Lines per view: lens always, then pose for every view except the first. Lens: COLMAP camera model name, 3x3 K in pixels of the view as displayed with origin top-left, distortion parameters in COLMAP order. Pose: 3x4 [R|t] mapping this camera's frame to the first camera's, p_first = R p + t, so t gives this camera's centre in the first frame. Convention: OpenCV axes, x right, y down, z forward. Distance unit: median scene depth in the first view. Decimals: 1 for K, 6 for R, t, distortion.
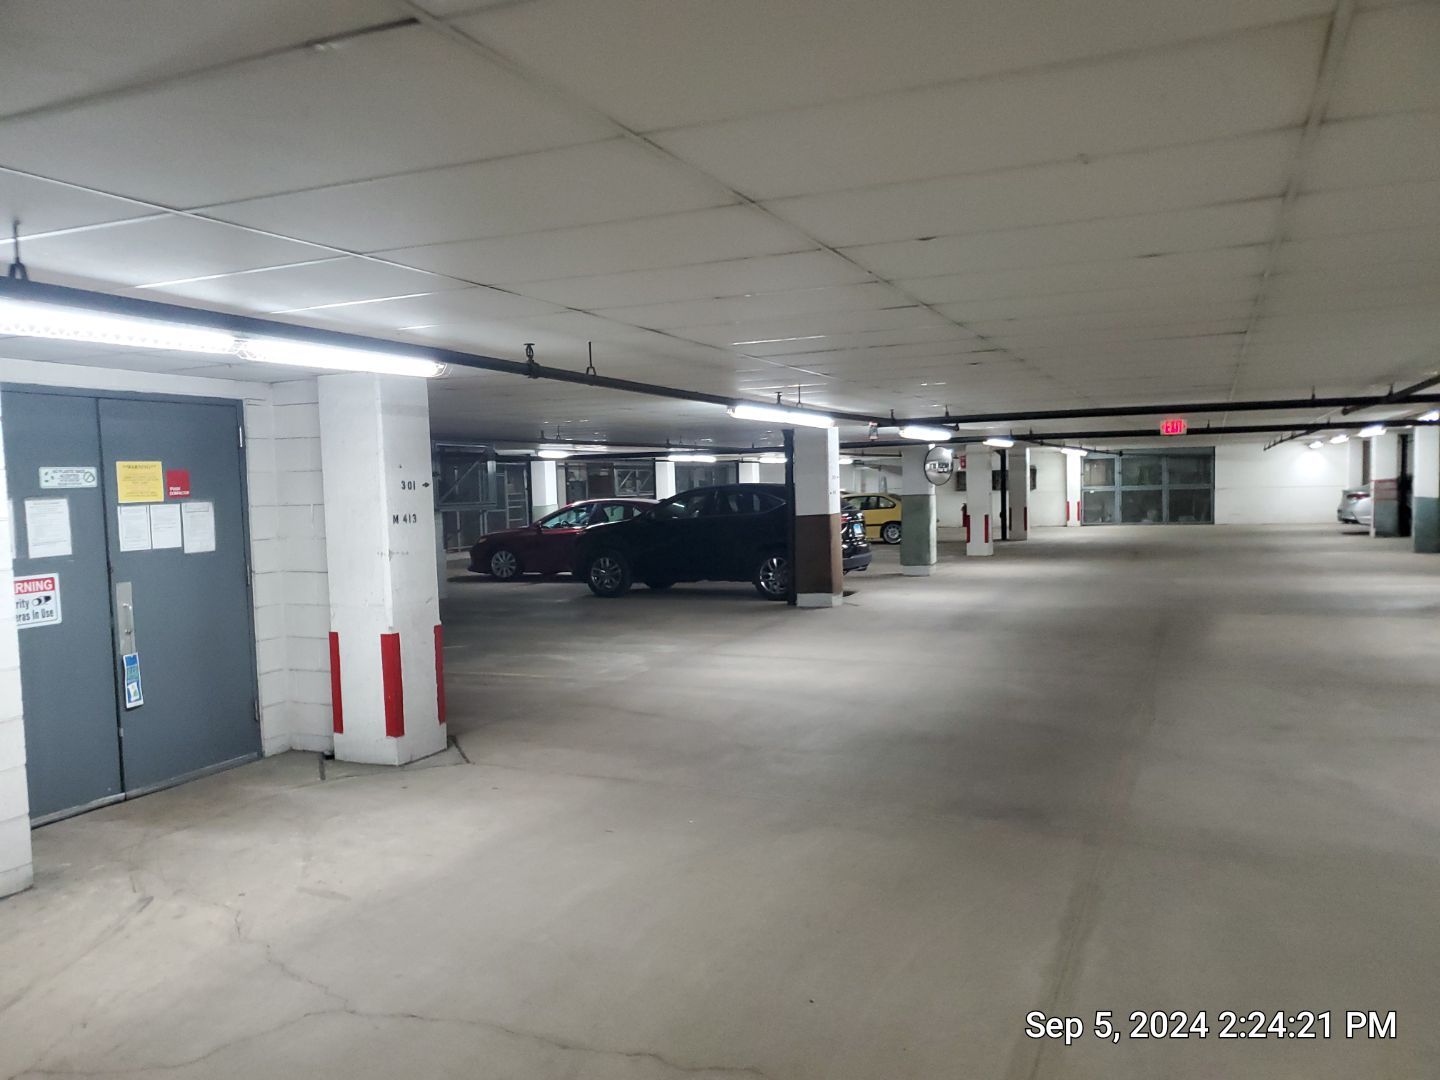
lens RADIAL K [[1121.6, 0, 719.2], [0, 1121.6, 559.0], [0, 0, 1]] dist [0.013793, -0.001748]
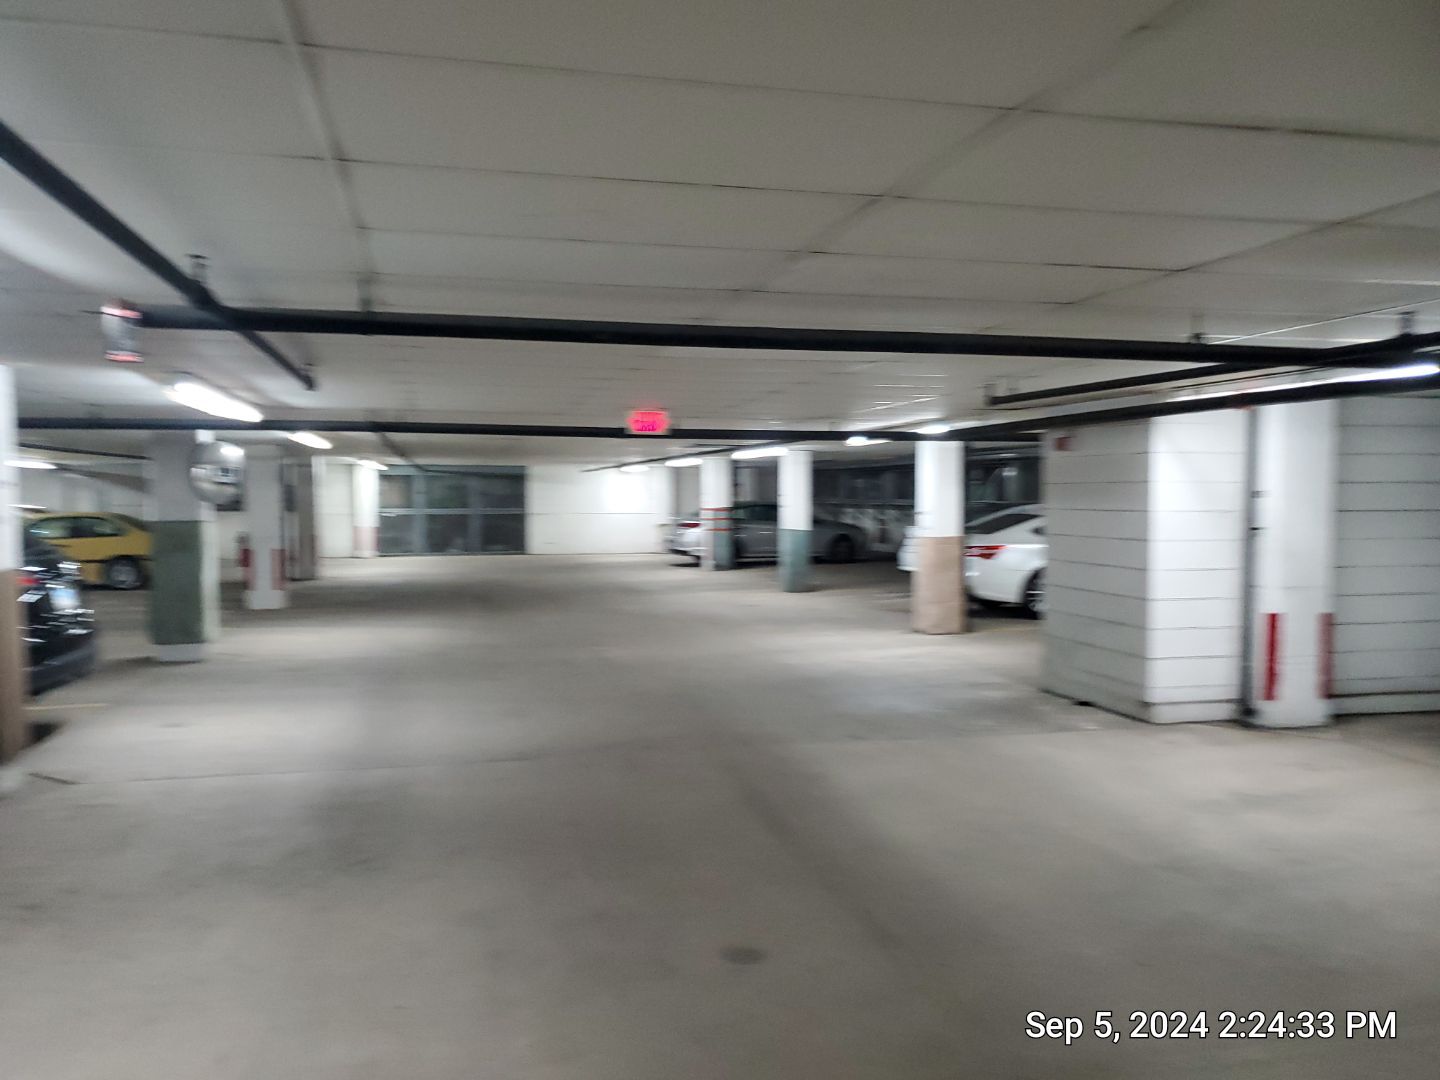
lens RADIAL K [[1131.4, 0, 705.8], [0, 1131.4, 549.0], [0, 0, 1]] dist [0.012905, -0.009415]
pose [[0.802035, -0.002671, 0.597271, 0.042576], [0.018538, 0.999620, -0.020423, -0.024342], [-0.596989, 0.027452, 0.801779, 0.351450]]
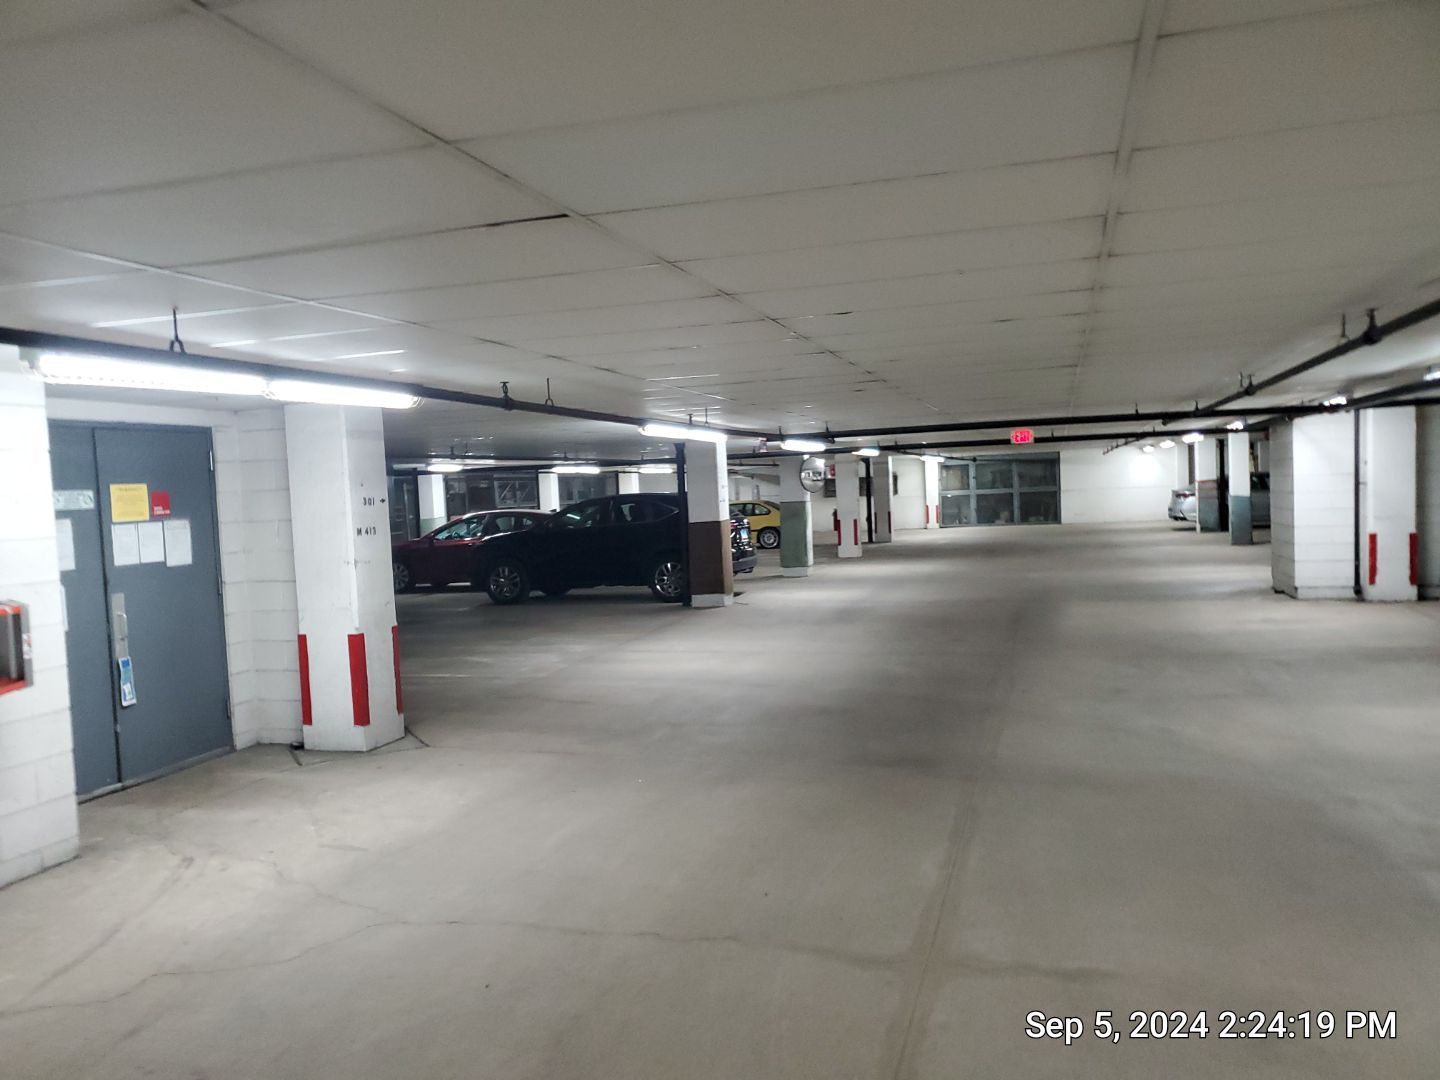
lens RADIAL K [[1131.4, 0, 705.8], [0, 1131.4, 549.0], [0, 0, 1]] dist [0.012905, -0.009415]
pose [[0.993750, -0.022899, 0.109254, -0.024899], [0.024798, 0.999564, -0.016052, 0.003205], [-0.108838, 0.018660, 0.993884, -0.061070]]
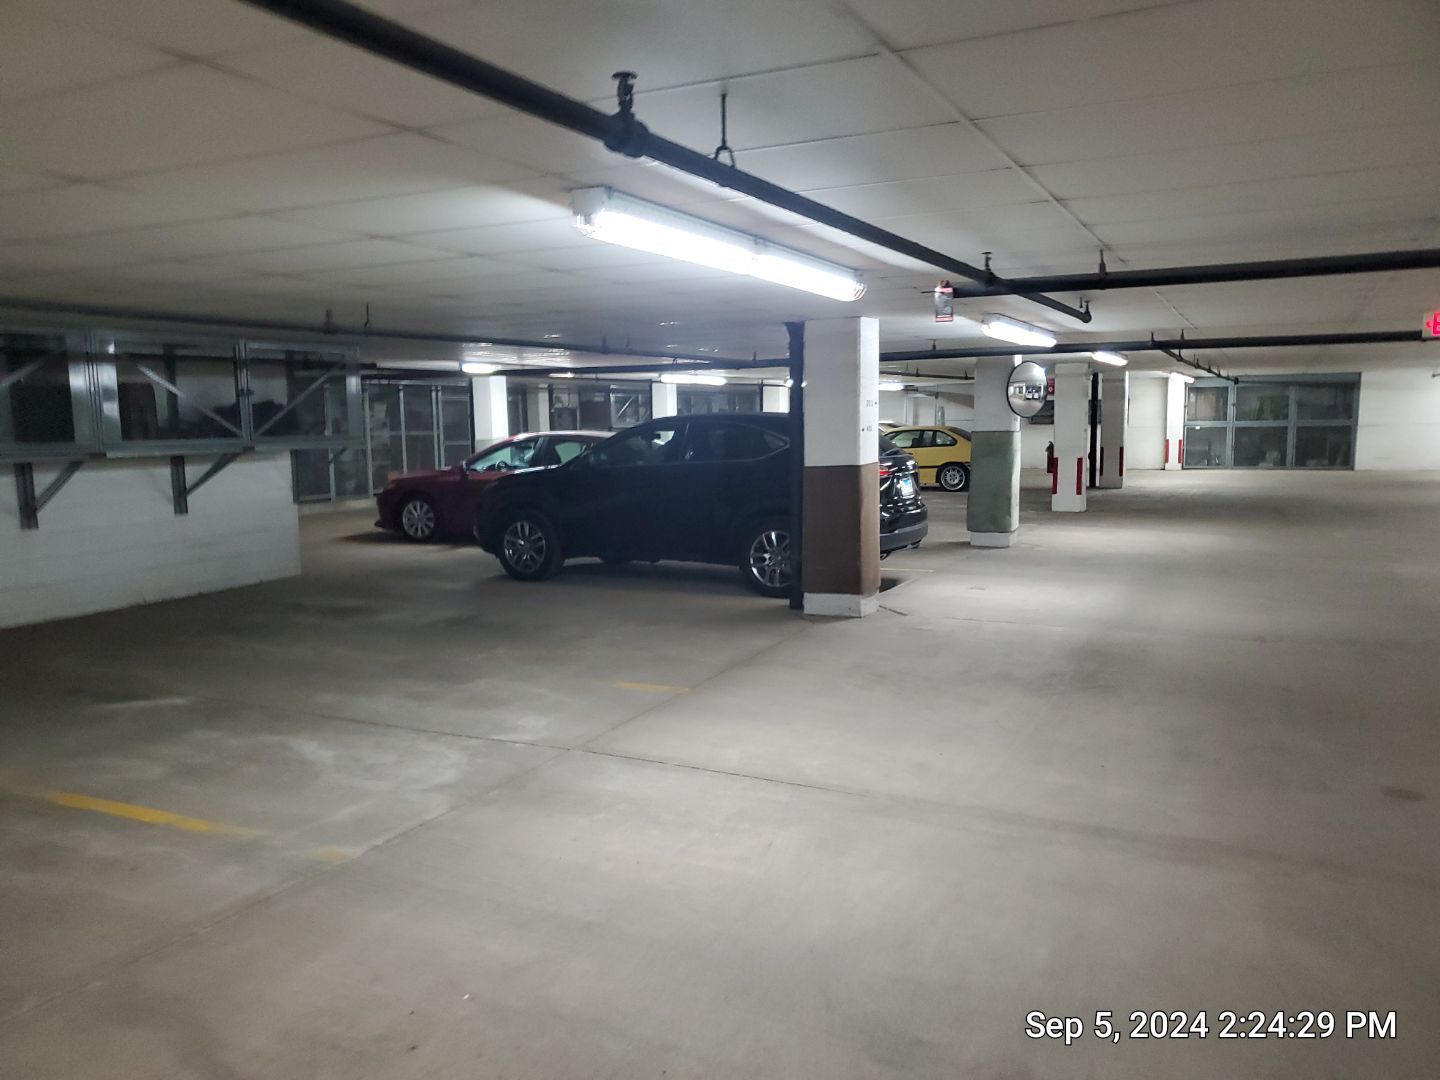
lens RADIAL K [[1131.4, 0, 705.8], [0, 1131.4, 549.0], [0, 0, 1]] dist [0.012905, -0.009415]
pose [[0.998450, 0.017419, -0.052853, 0.033602], [-0.014618, 0.998491, 0.052930, -0.017537], [0.053695, -0.052076, 0.997199, 0.266882]]
